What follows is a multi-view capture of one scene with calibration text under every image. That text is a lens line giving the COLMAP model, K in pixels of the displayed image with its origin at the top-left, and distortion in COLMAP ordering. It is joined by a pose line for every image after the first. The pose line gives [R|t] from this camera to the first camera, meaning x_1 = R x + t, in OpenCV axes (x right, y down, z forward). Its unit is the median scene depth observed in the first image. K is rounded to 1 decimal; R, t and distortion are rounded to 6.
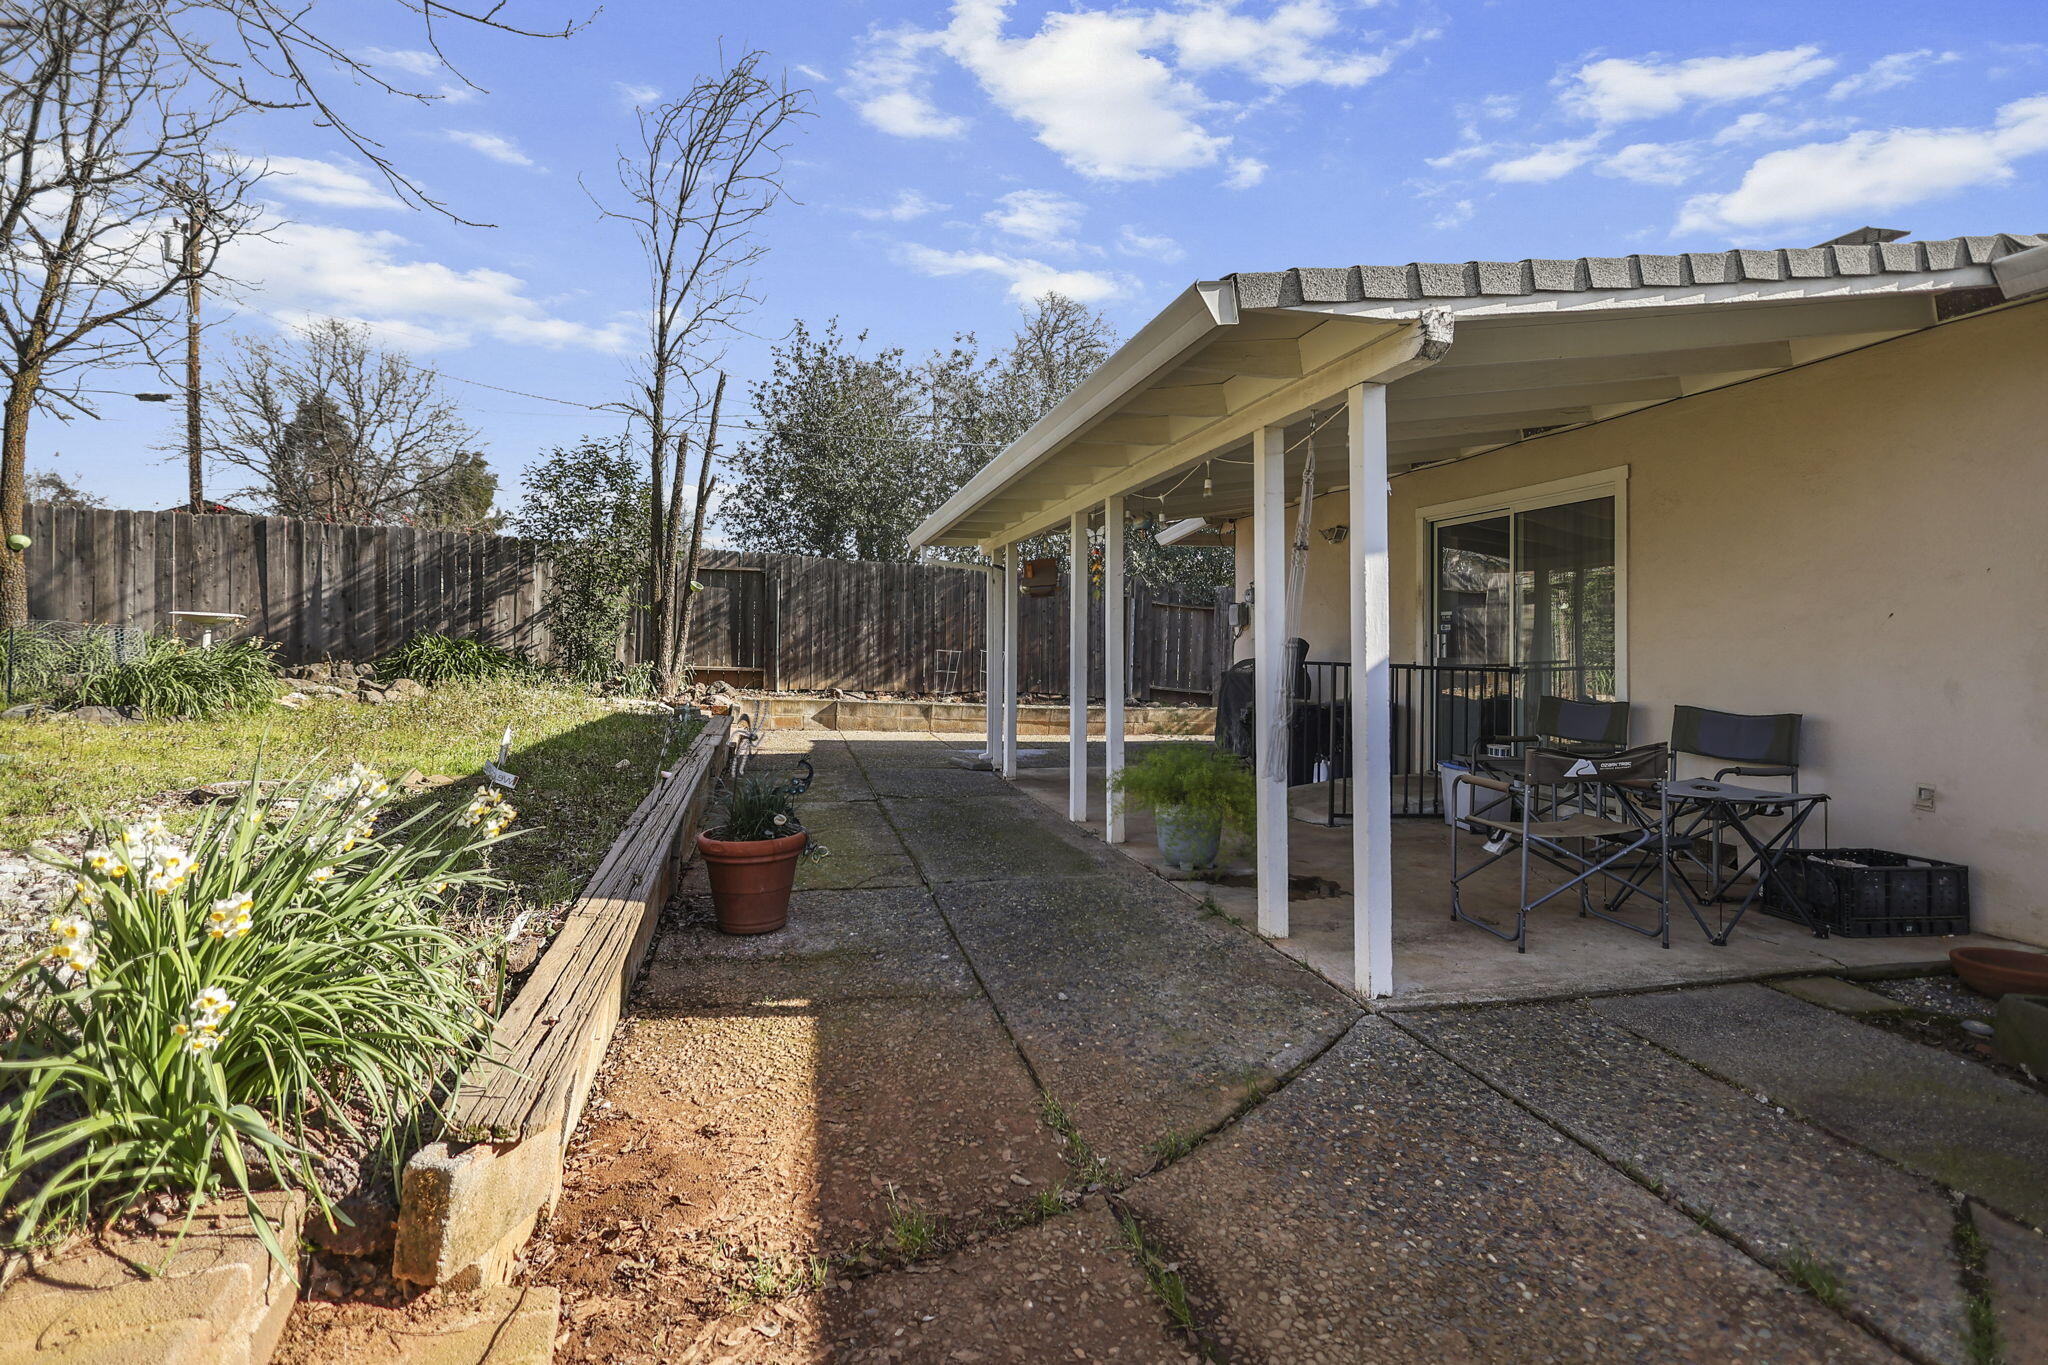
lens RADIAL K [[964.3, 0, 1028.0], [0, 964.3, 638.9], [0, 0, 1]] dist [-0.003932, -0.000425]
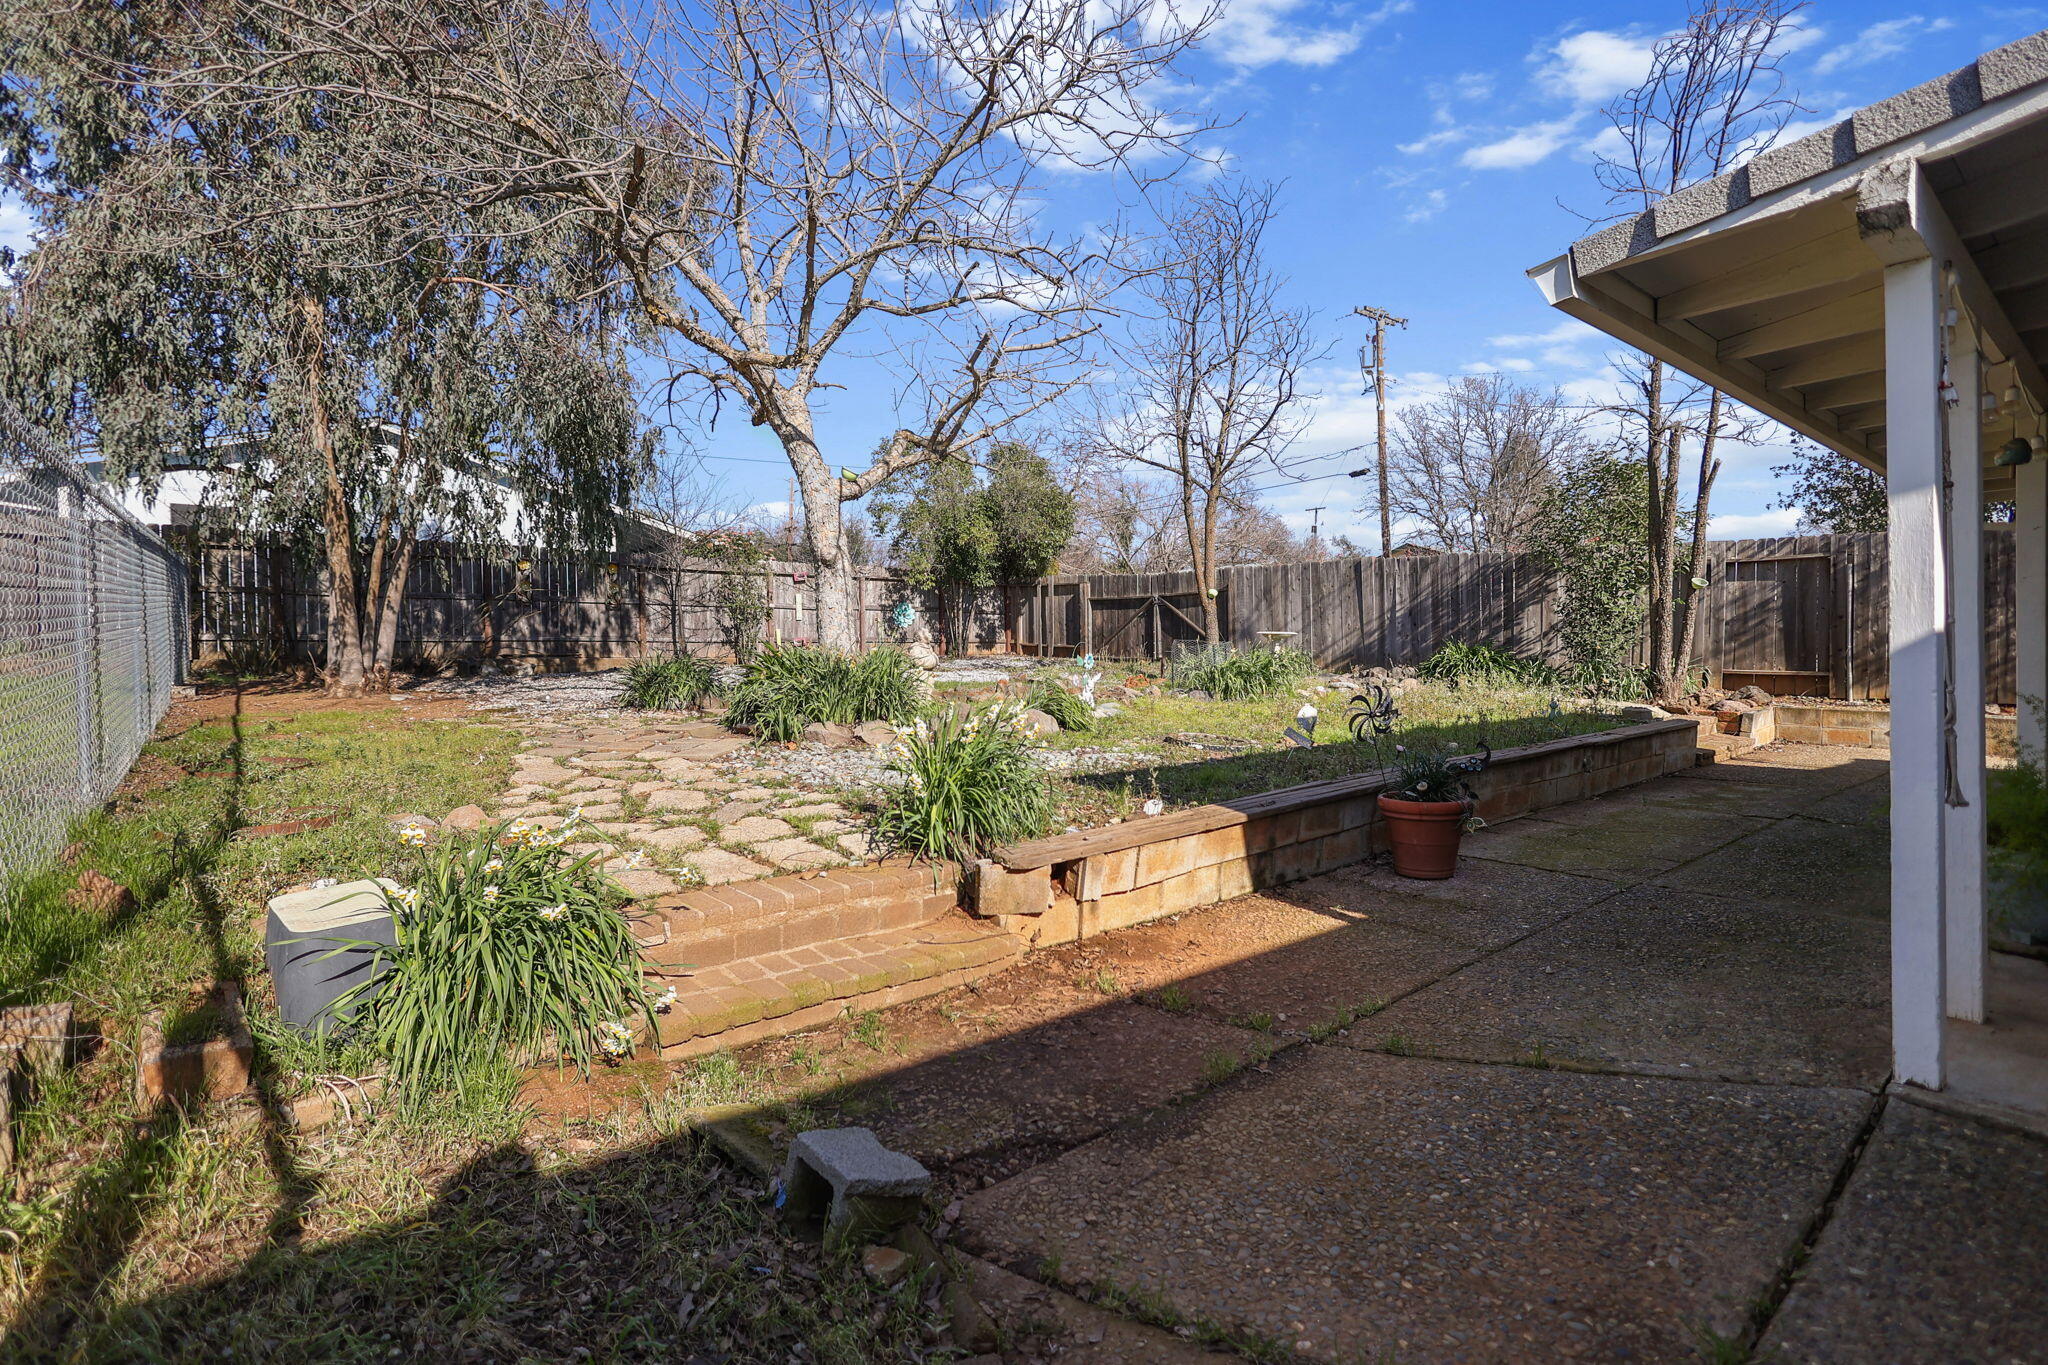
lens RADIAL K [[947.6, 0, 1017.9], [0, 947.6, 674.3], [0, 0, 1]] dist [0.001525, -0.000166]
pose [[0.414114, 0.002150, -0.910223, 0.211101], [0.021617, 0.999692, 0.012197, 0.008154], [0.909968, -0.024727, 0.413940, 0.018879]]
